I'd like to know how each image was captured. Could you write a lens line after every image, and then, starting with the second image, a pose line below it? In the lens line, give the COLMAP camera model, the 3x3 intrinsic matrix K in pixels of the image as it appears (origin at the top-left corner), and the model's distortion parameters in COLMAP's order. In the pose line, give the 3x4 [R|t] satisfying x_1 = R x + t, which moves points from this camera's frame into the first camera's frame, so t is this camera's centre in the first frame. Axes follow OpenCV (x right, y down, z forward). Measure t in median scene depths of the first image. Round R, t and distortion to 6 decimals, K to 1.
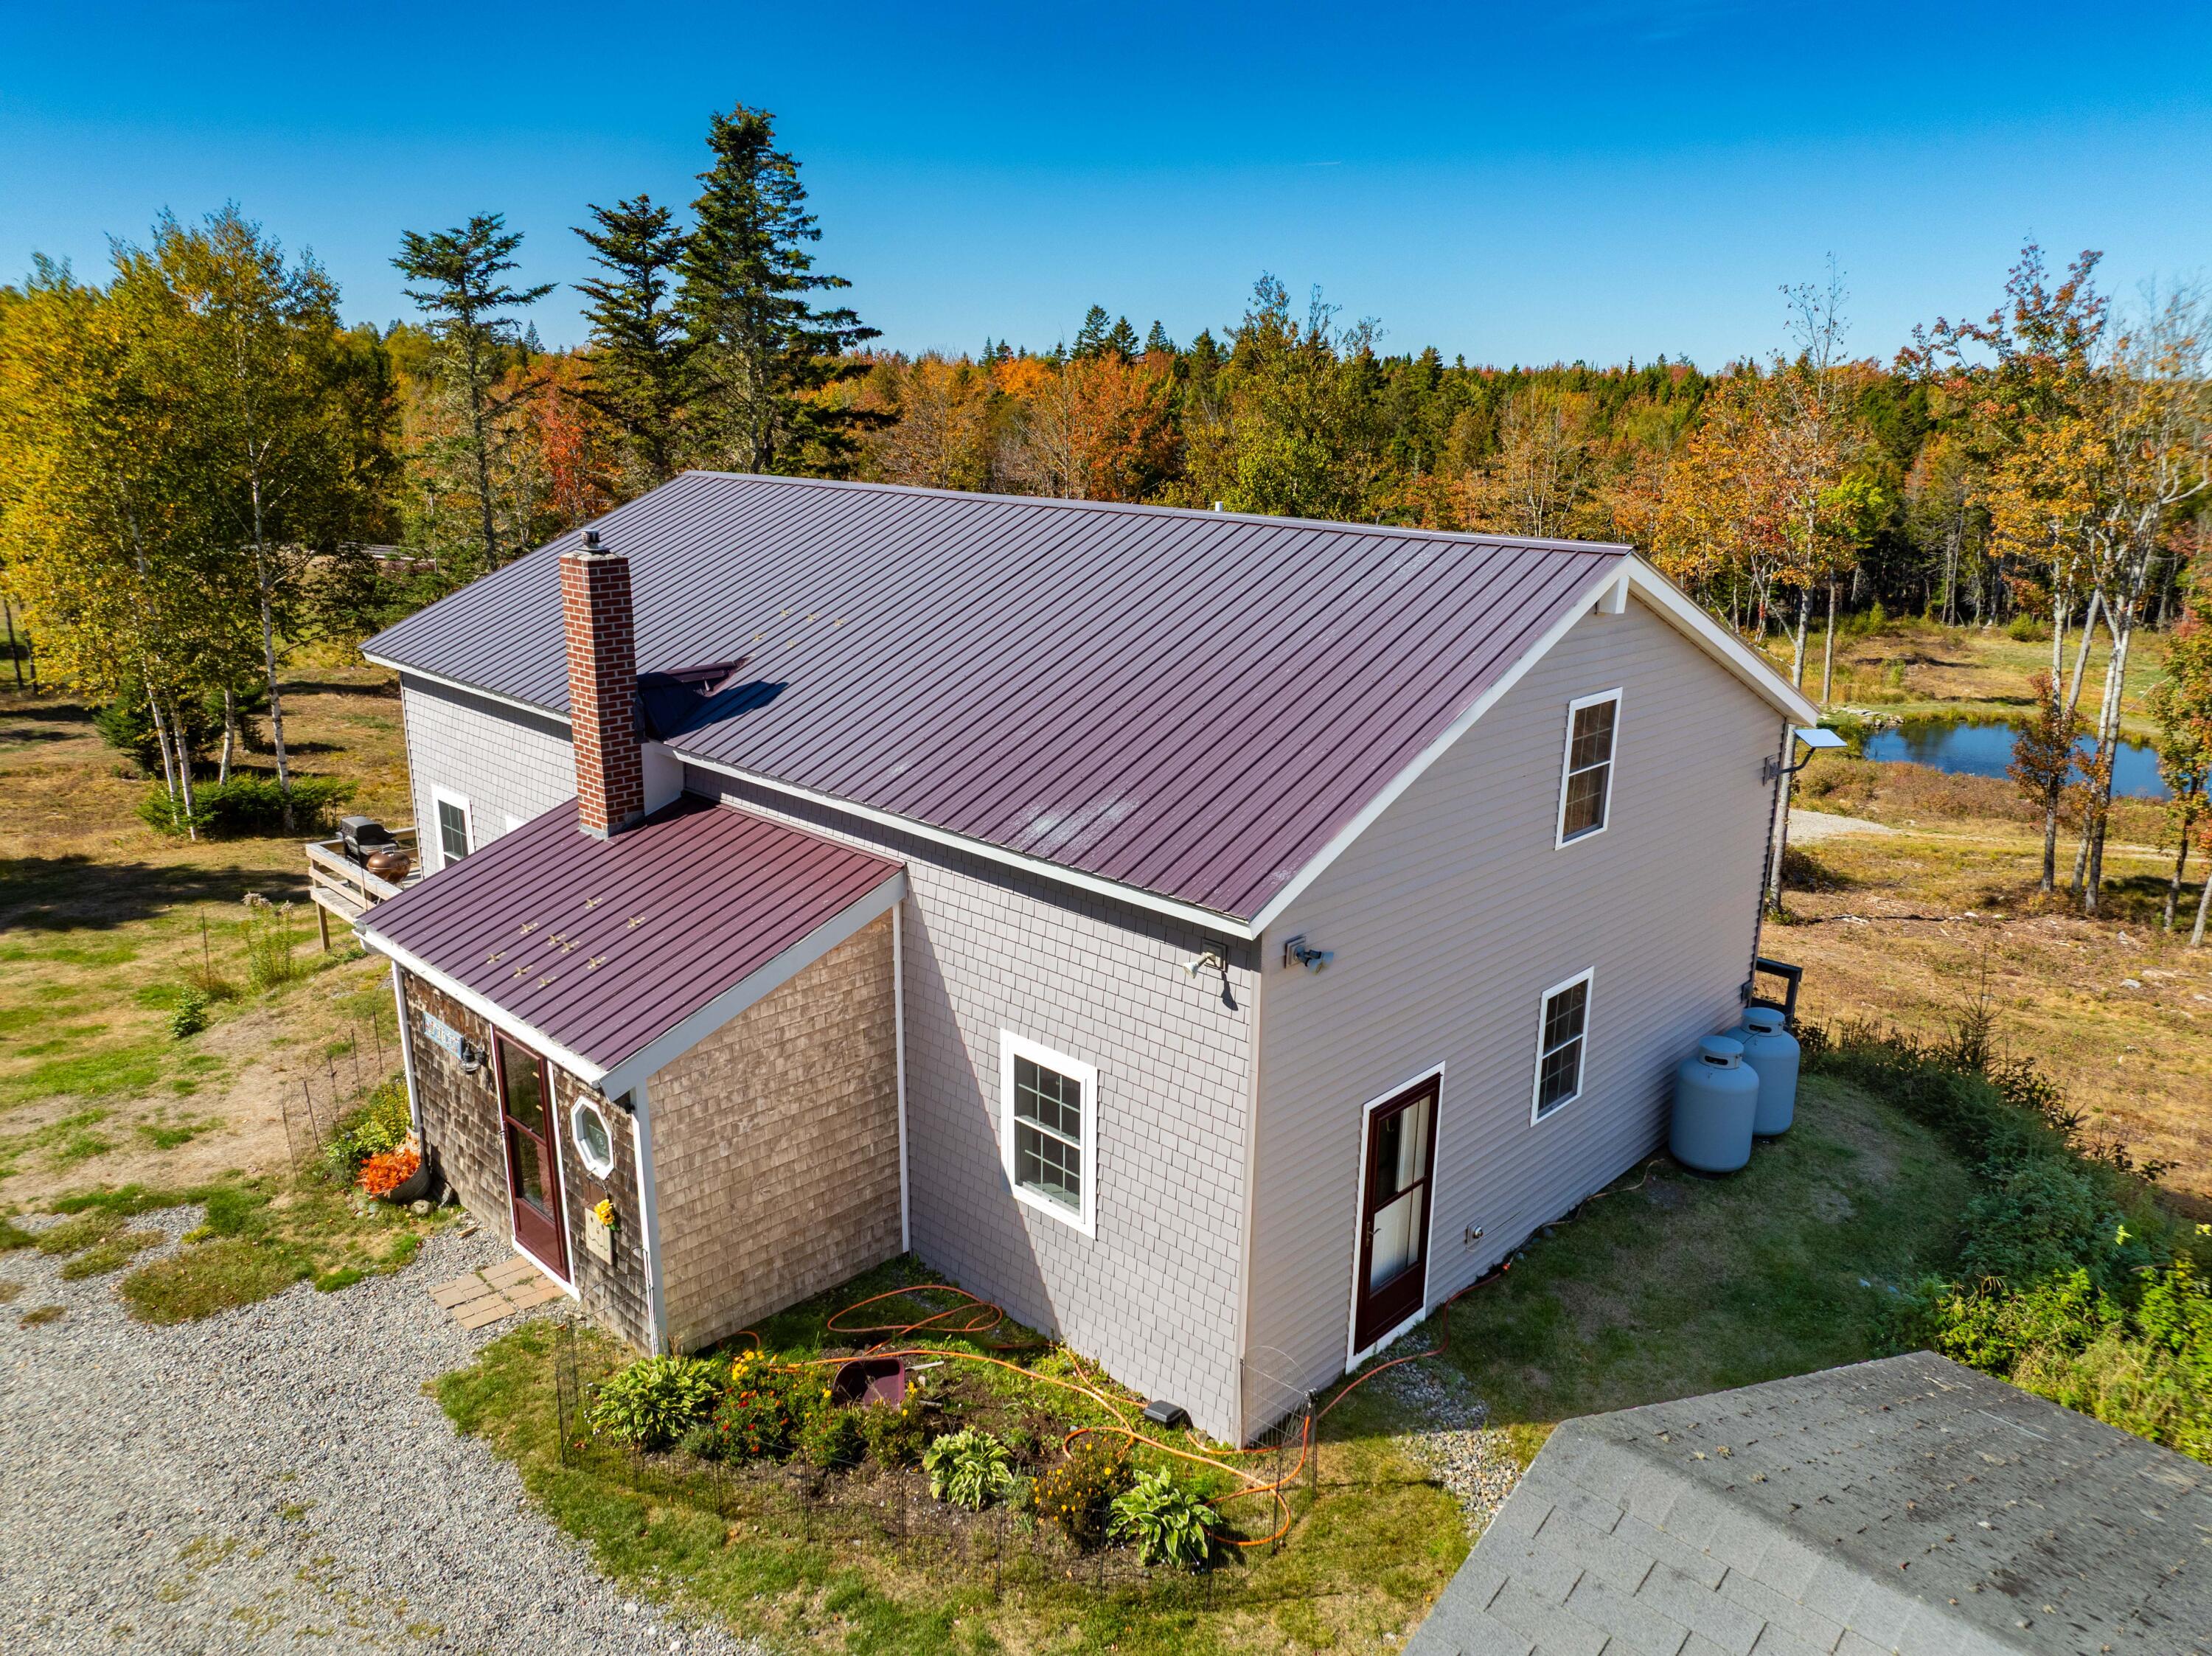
lens RADIAL K [[1562.9, 0, 1100.3], [0, 1562.9, 821.3], [0, 0, 1]] dist [-0.042988, 0.012920]
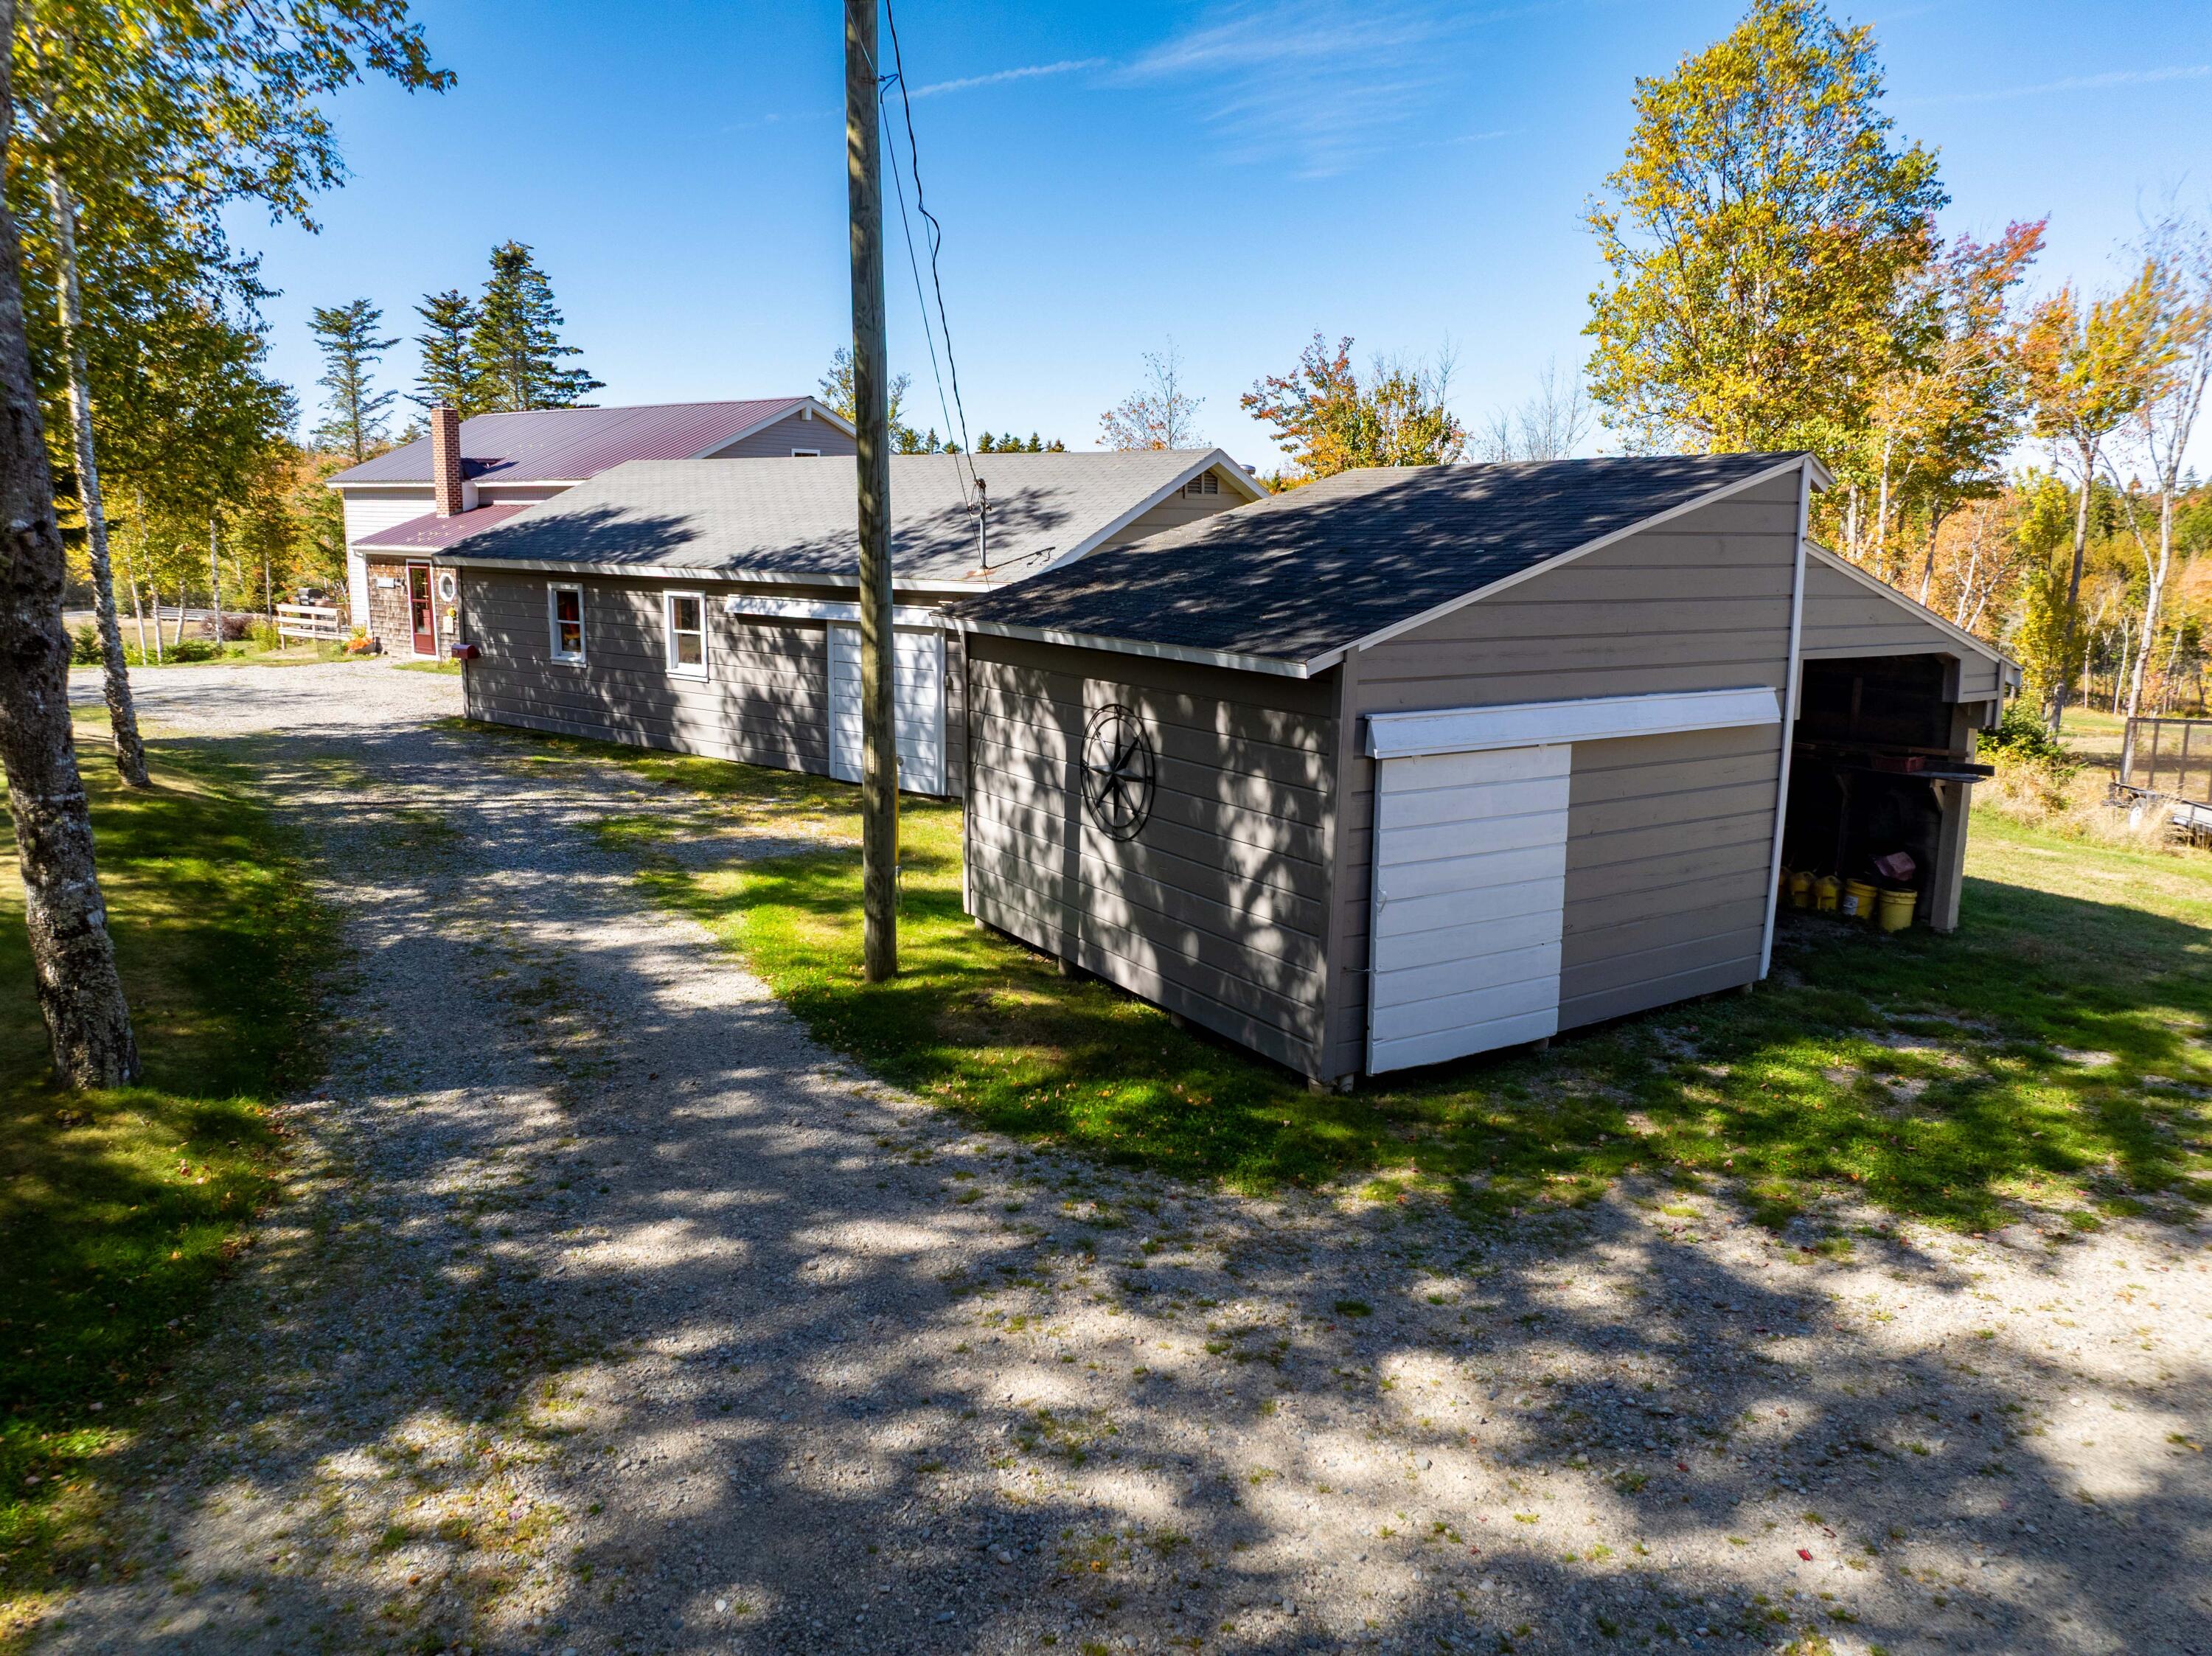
lens RADIAL K [[1562.9, 0, 1092.4], [0, 1562.9, 806.2], [0, 0, 1]] dist [-0.042988, 0.012920]
pose [[0.992165, -0.023347, 0.122730, 0.195829], [0.033830, 0.995889, -0.084033, 0.348066], [-0.120263, 0.087526, 0.988876, -0.767842]]
